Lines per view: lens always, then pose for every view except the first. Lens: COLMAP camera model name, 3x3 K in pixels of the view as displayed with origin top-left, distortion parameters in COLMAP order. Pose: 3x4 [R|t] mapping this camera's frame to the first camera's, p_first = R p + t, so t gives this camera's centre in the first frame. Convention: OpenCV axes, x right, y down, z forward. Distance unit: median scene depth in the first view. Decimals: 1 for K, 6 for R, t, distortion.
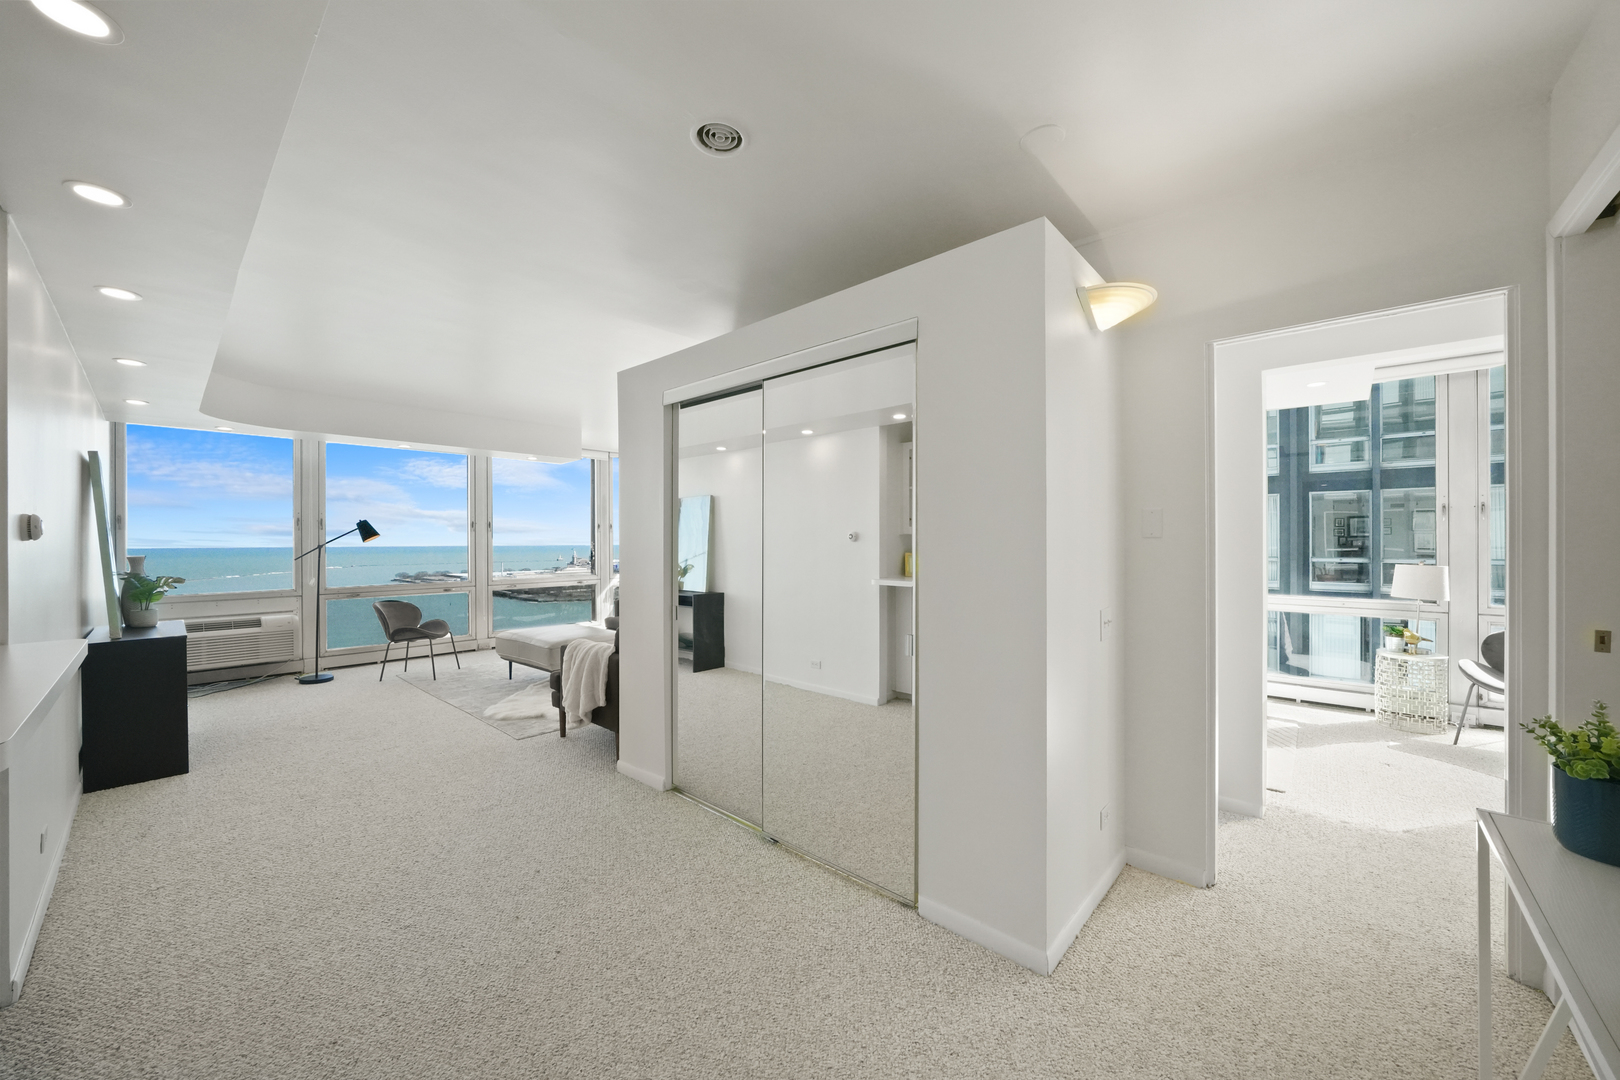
lens RADIAL K [[603.0, 0, 807.4], [0, 603.0, 543.5], [0, 0, 1]] dist [-0.021298, 0.005947]
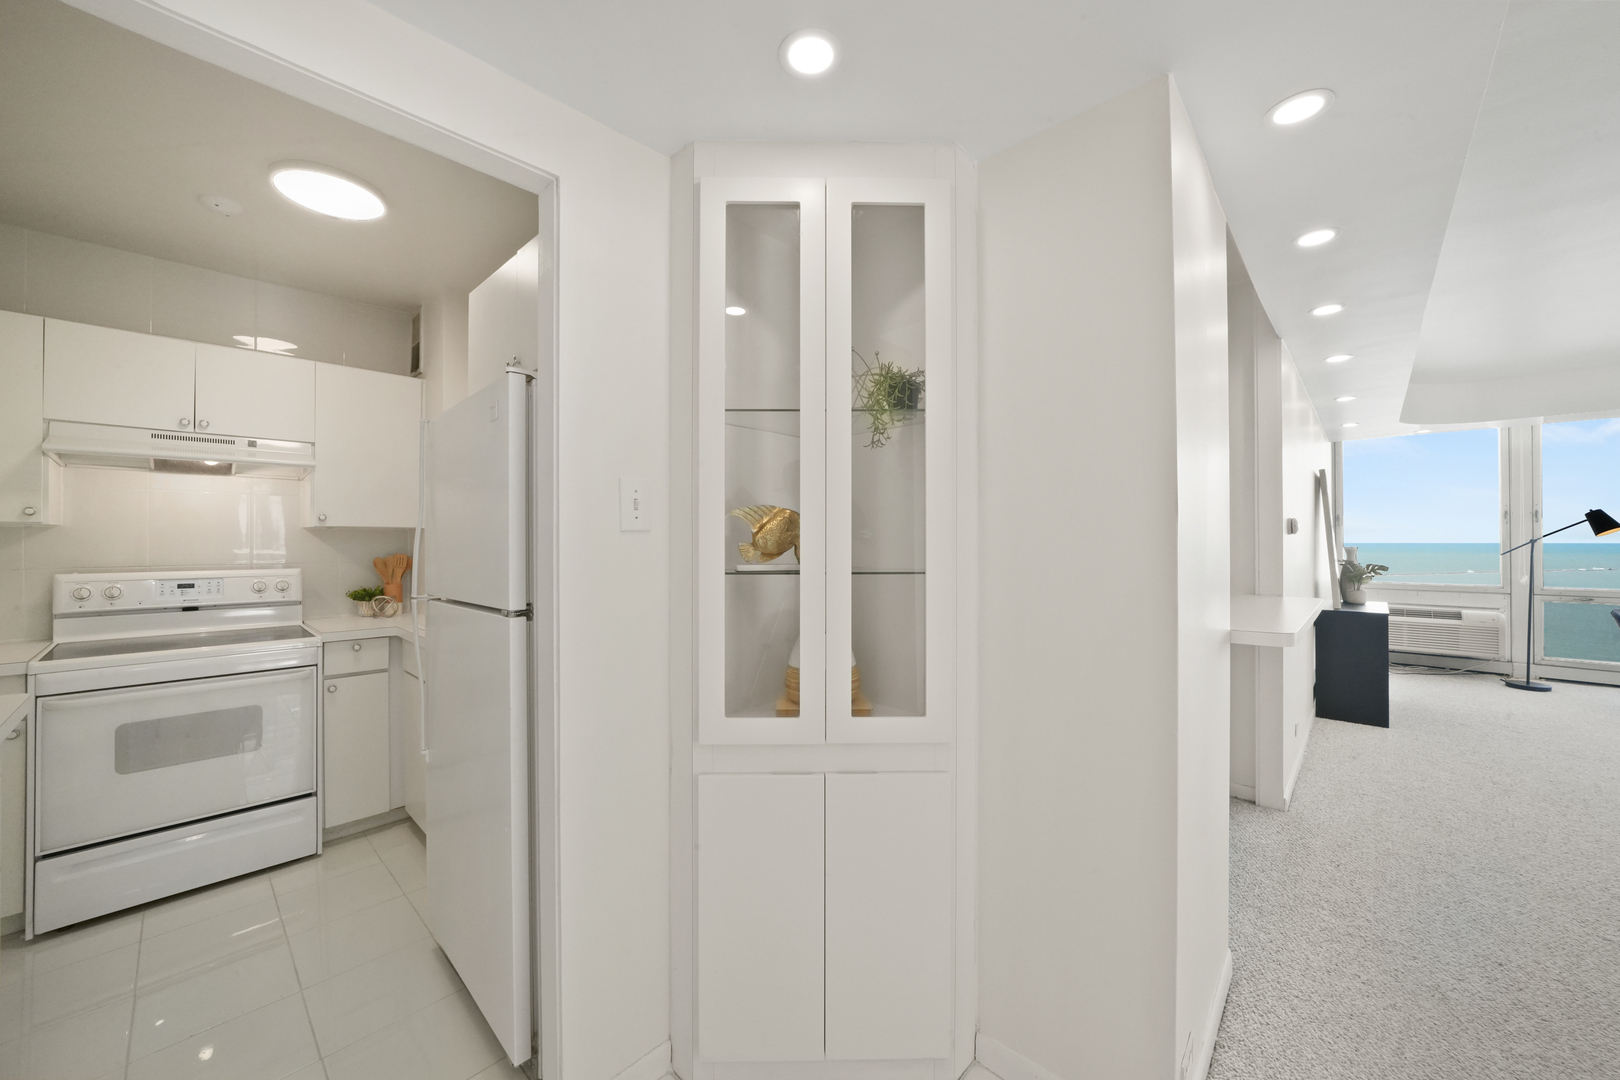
lens RADIAL K [[594.5, 0, 803.8], [0, 594.5, 538.0], [0, 0, 1]] dist [-0.020744, 0.003504]
pose [[-0.028129, -0.002455, -0.999601, 0.137860], [-0.000705, 0.999997, -0.002436, 0.004997], [0.999604, 0.000636, -0.028131, -0.122118]]
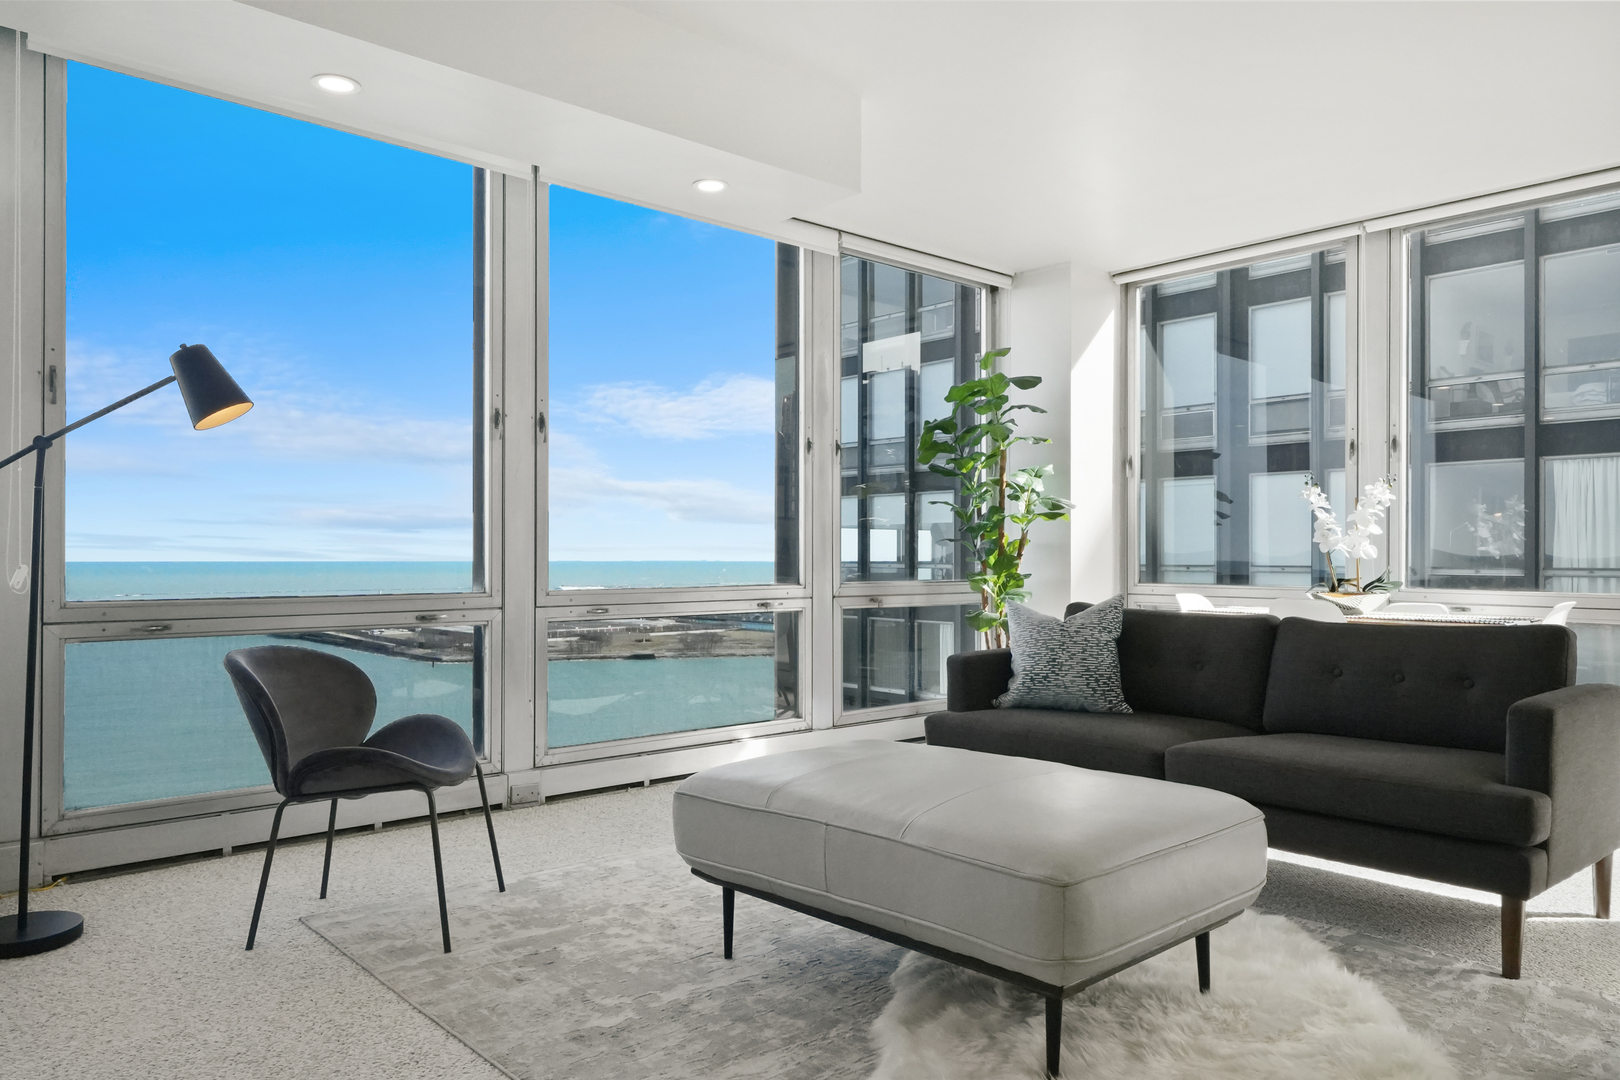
lens RADIAL K [[1113.0, 0, 801.9], [0, 1113.0, 546.9], [0, 0, 1]] dist [0.009727, 0.000148]
pose [[0.994096, 0.004457, -0.108415, -0.590461], [-0.005758, 0.999915, -0.011694, 0.078999], [0.108354, 0.012250, 0.994037, 0.751494]]
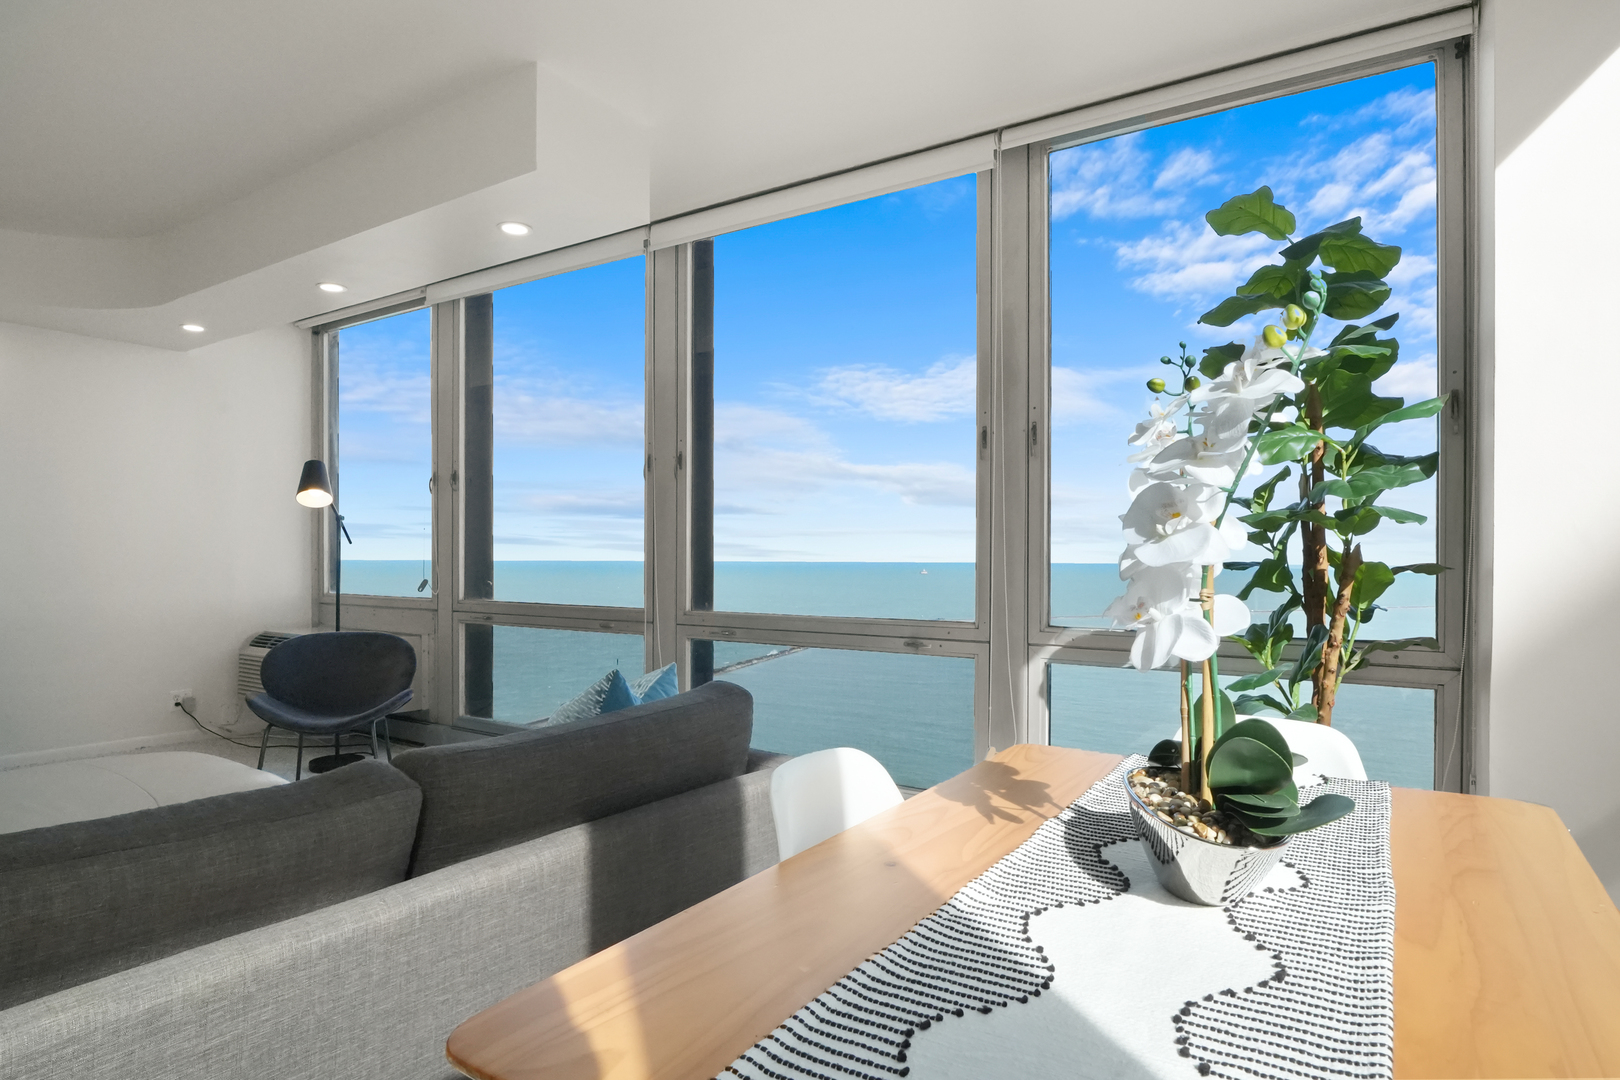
lens RADIAL K [[903.7, 0, 795.9], [0, 903.7, 561.9], [0, 0, 1]] dist [-0.017955, -0.000614]
pose [[0.145813, 0.009897, -0.989263, 0.054359], [-0.009532, 0.999918, 0.008599, 0.047316], [0.989266, 0.008176, 0.145895, 1.812281]]
